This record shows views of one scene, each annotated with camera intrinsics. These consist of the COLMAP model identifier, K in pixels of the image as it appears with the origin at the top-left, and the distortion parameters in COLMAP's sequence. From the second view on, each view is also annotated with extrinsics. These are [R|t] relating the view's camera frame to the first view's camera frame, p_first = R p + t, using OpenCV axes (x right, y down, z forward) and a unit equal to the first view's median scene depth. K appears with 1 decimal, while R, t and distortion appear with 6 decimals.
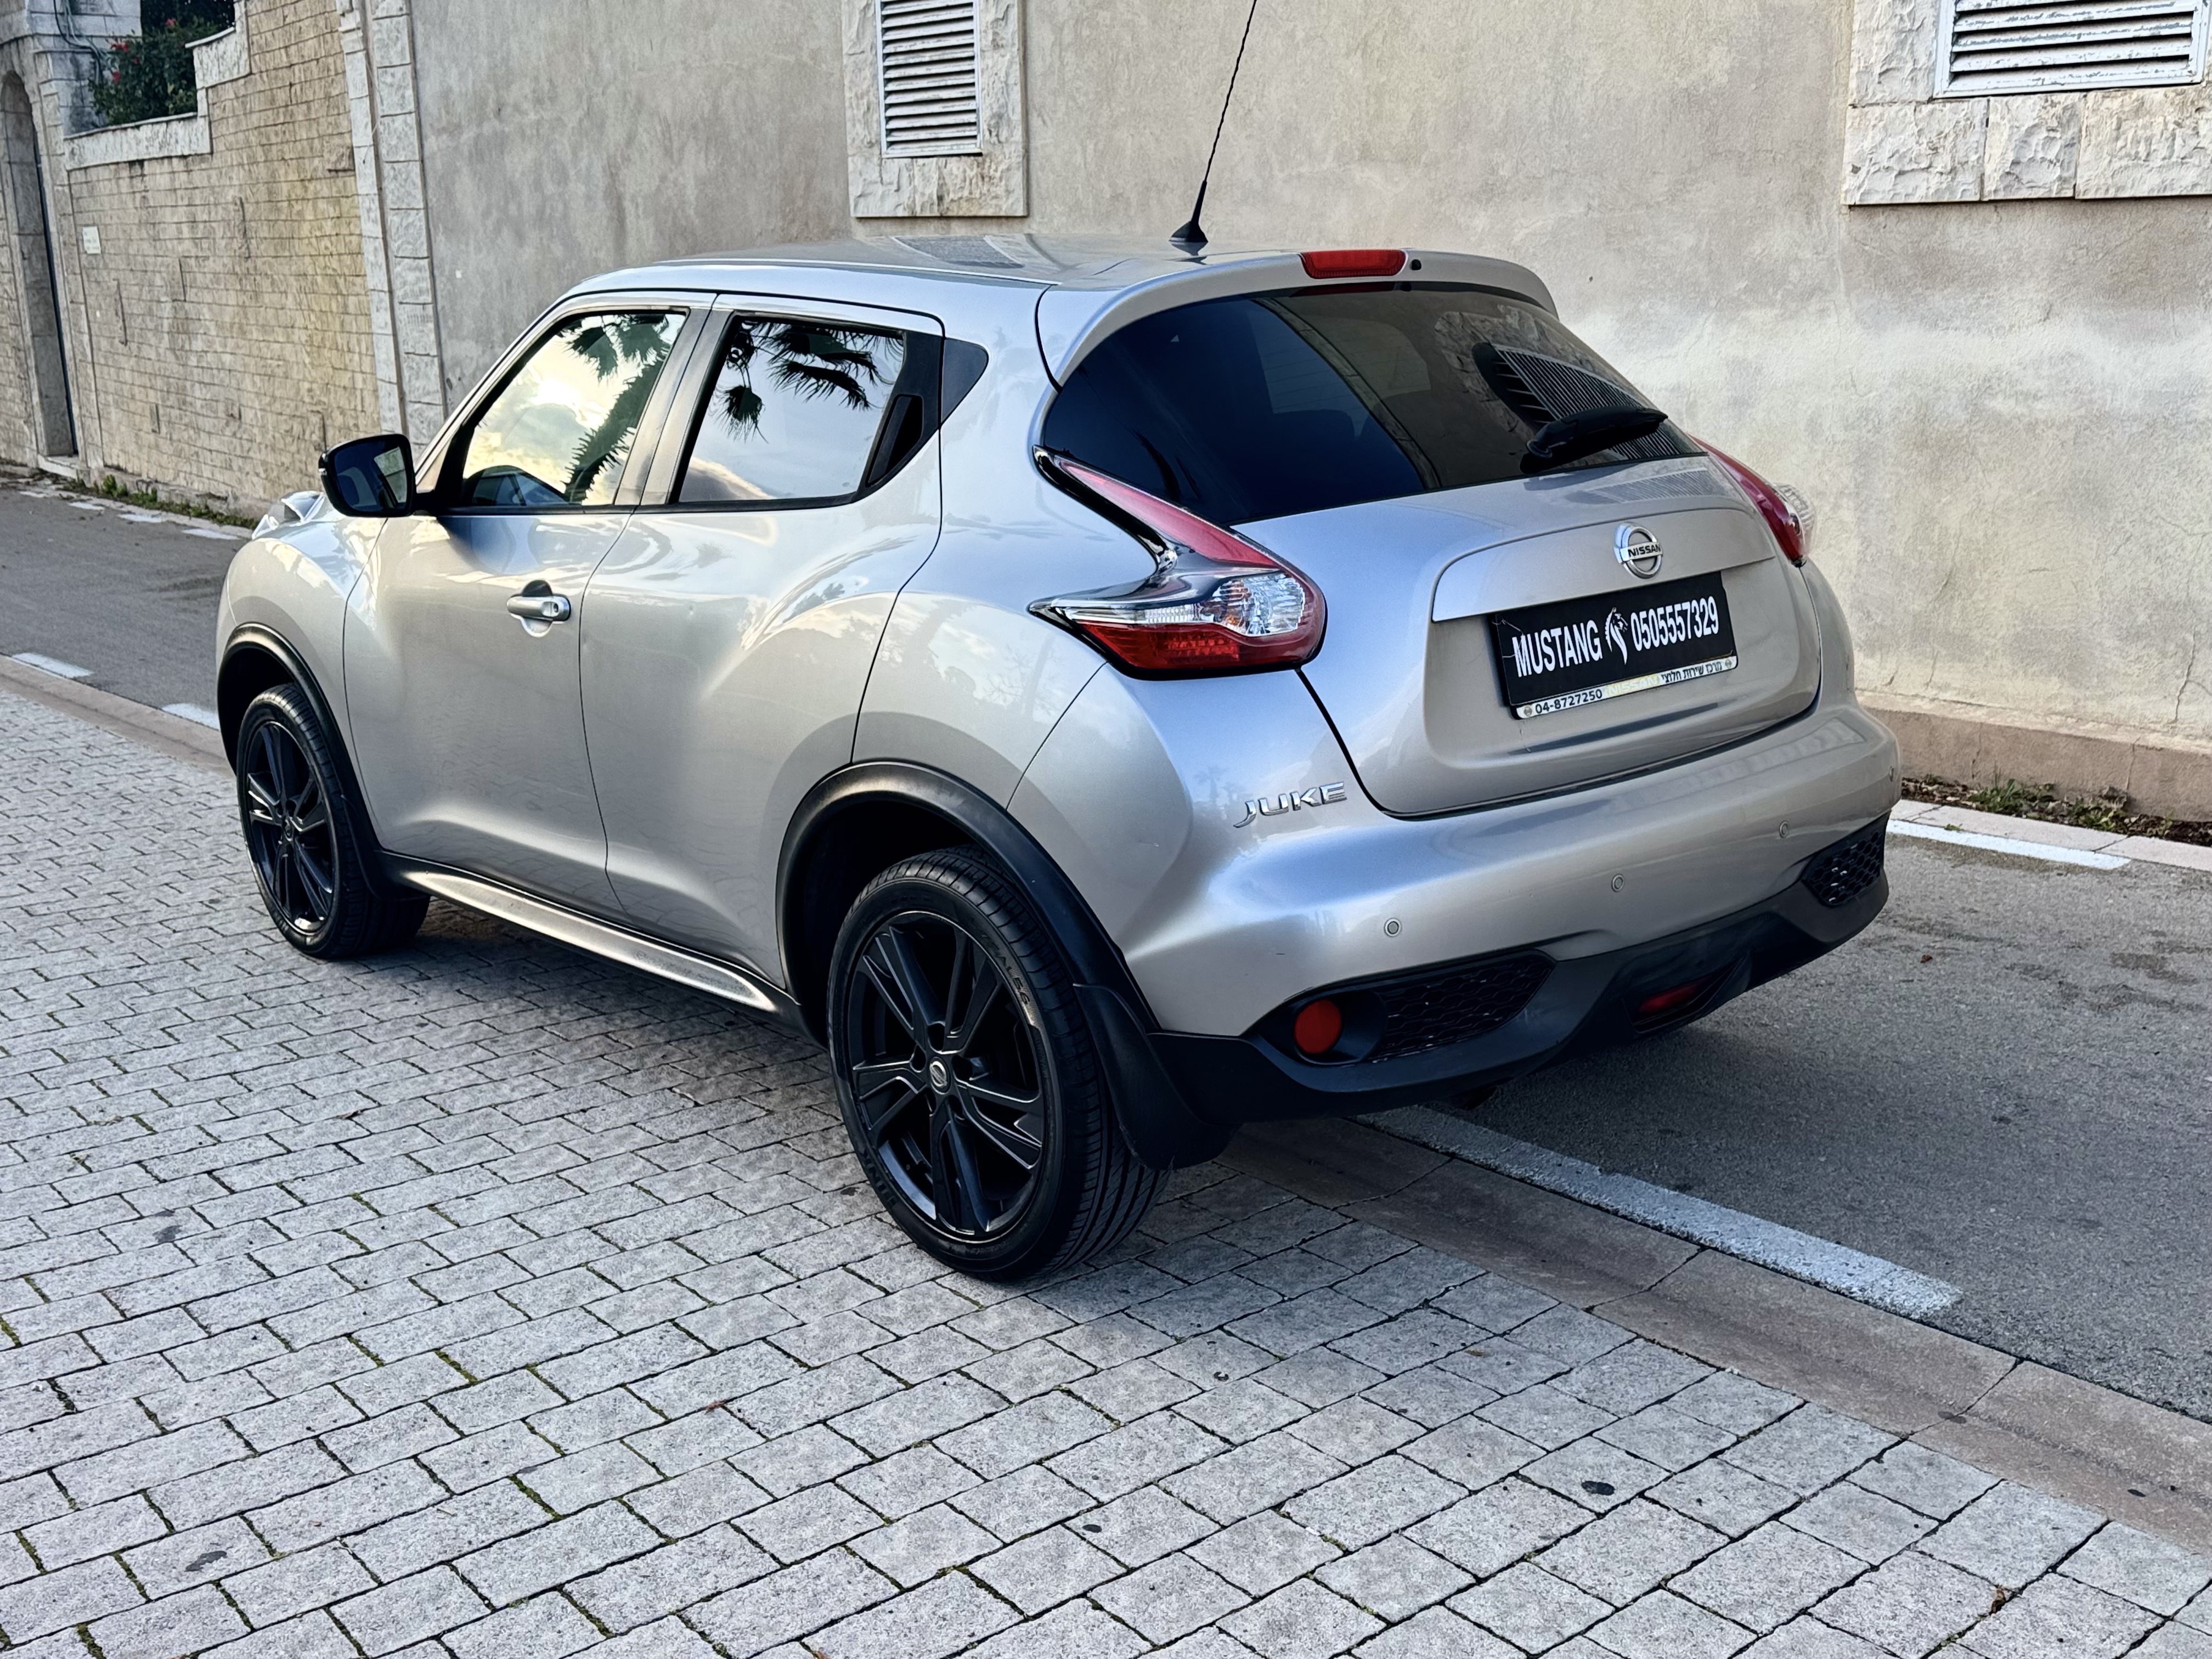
lens RADIAL K [[2199.8, 0, 1106.0], [0, 2199.8, 829.5], [0, 0, 1]] dist [0.104746, -0.321952]
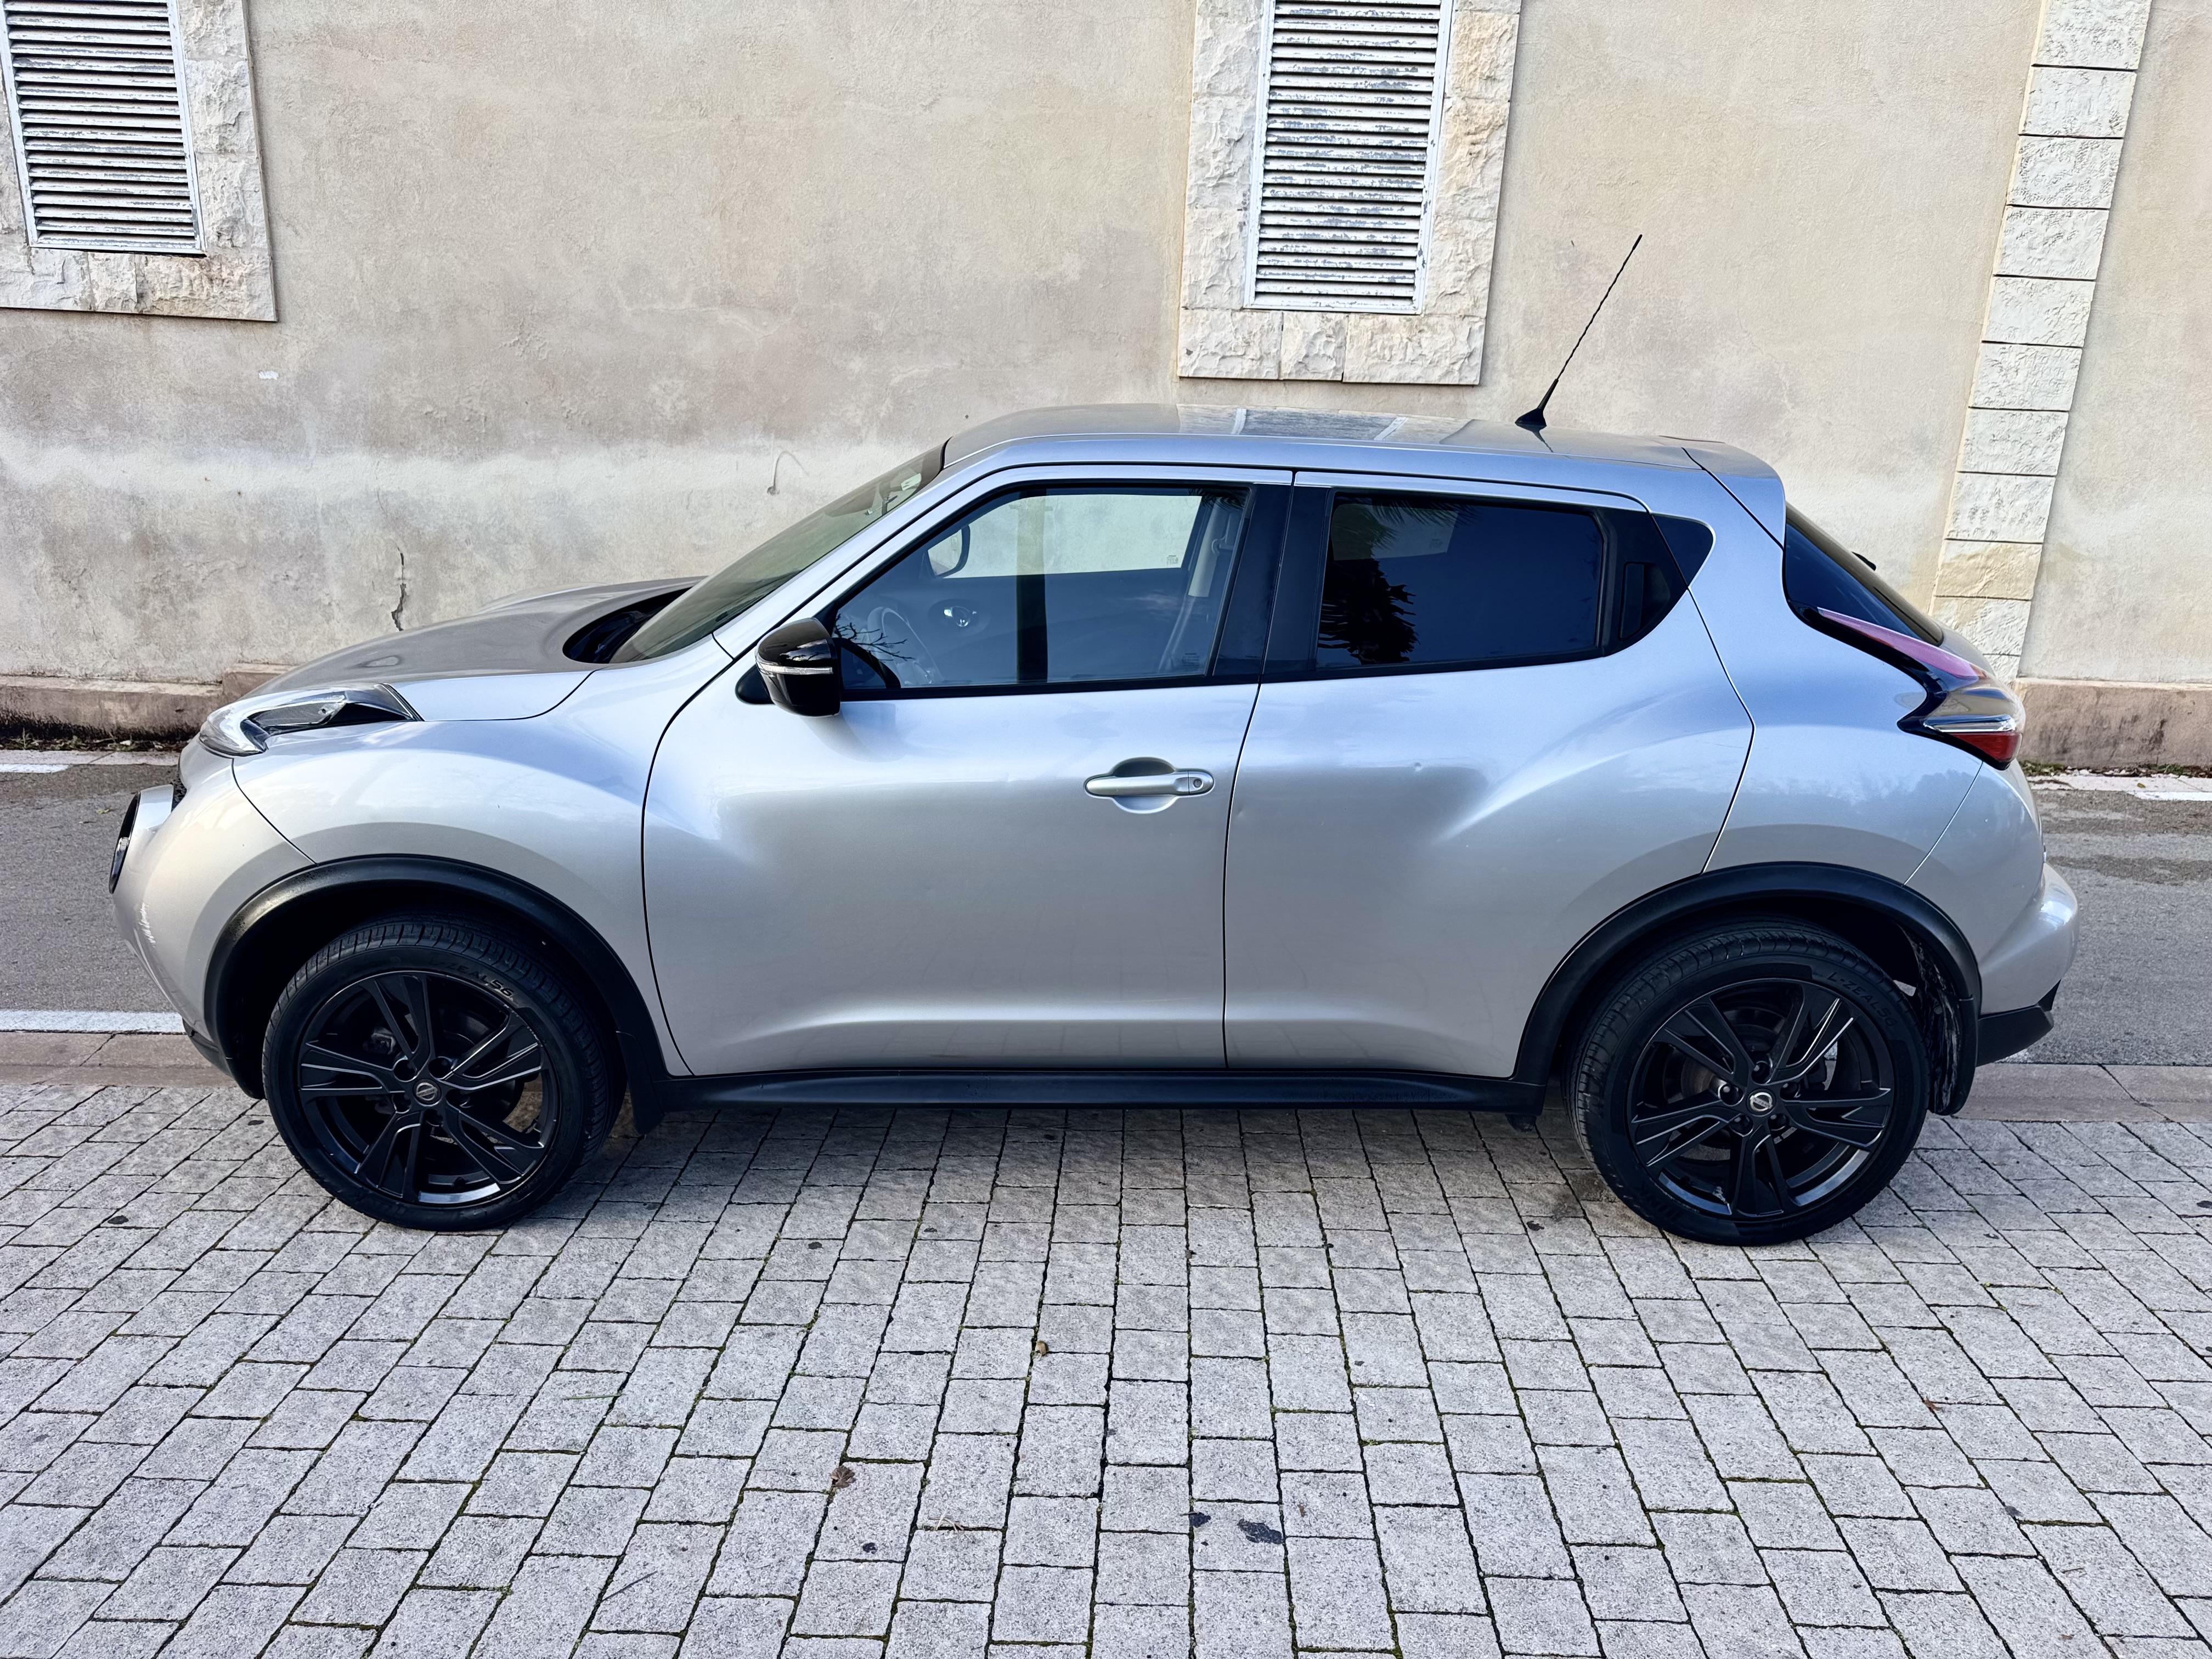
lens RADIAL K [[1560.3, 0, 1106.0], [0, 1560.3, 829.5], [0, 0, 1]] dist [0.008469, -0.031996]
pose [[0.663893, -0.168504, 0.728596, -0.510859], [0.136186, 0.985234, 0.103764, -0.101506], [-0.735322, 0.030336, 0.677038, 0.352277]]
